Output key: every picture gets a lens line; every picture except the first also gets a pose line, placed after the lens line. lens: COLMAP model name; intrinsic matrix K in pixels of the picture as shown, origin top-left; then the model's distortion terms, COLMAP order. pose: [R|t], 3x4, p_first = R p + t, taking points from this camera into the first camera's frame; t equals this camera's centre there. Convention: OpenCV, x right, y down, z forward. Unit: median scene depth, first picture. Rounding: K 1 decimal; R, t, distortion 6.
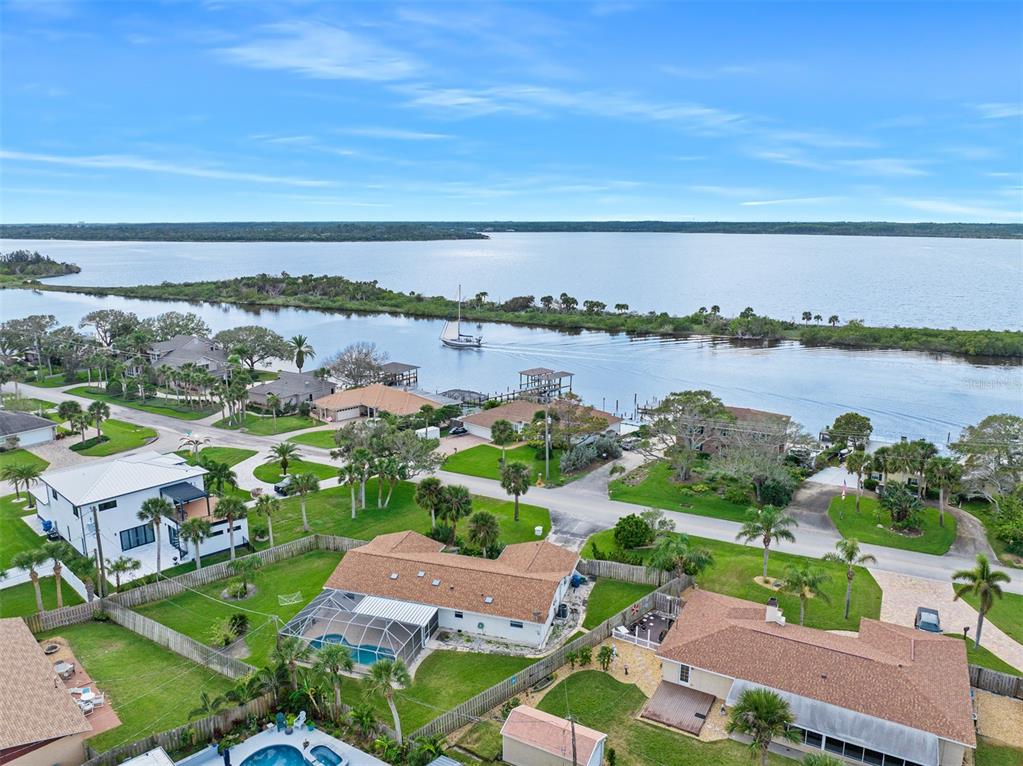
lens RADIAL K [[719.3, 0, 514.1], [0, 719.3, 380.3], [0, 0, 1]] dist [-0.034331, 0.001194]
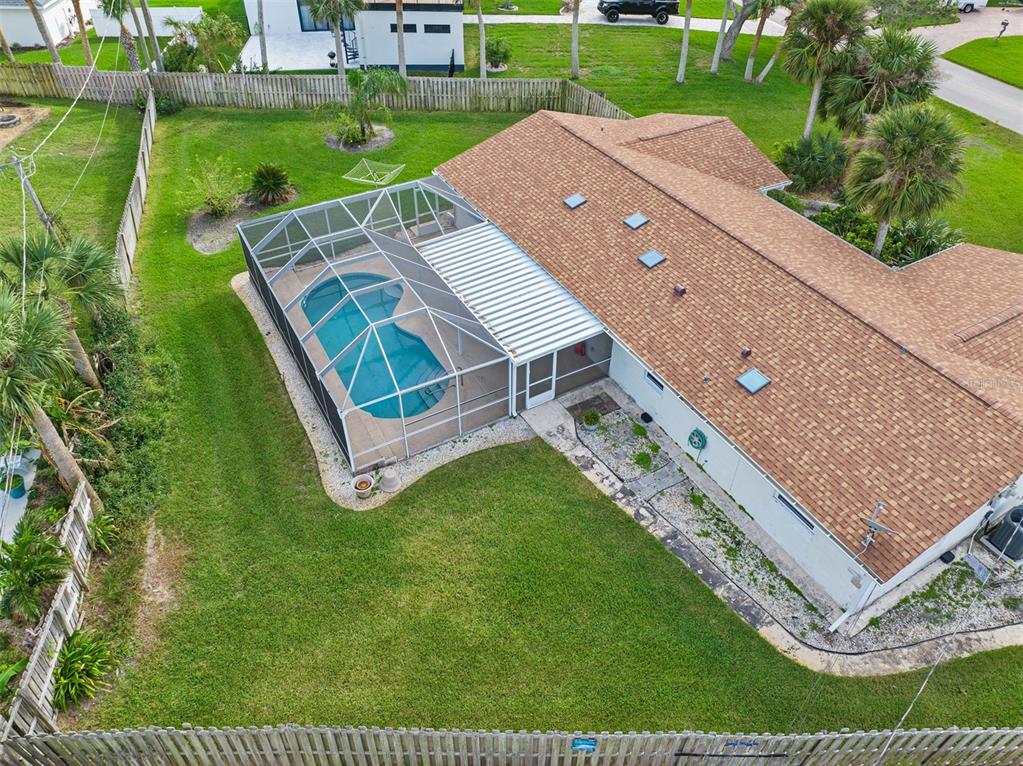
lens RADIAL K [[719.3, 0, 510.1], [0, 719.3, 380.7], [0, 0, 1]] dist [-0.034331, 0.001194]
pose [[0.727817, 0.457555, -0.510809, 0.039008], [-0.154190, 0.834980, 0.528236, 0.167242], [0.668213, -0.305697, 0.678263, 0.725417]]
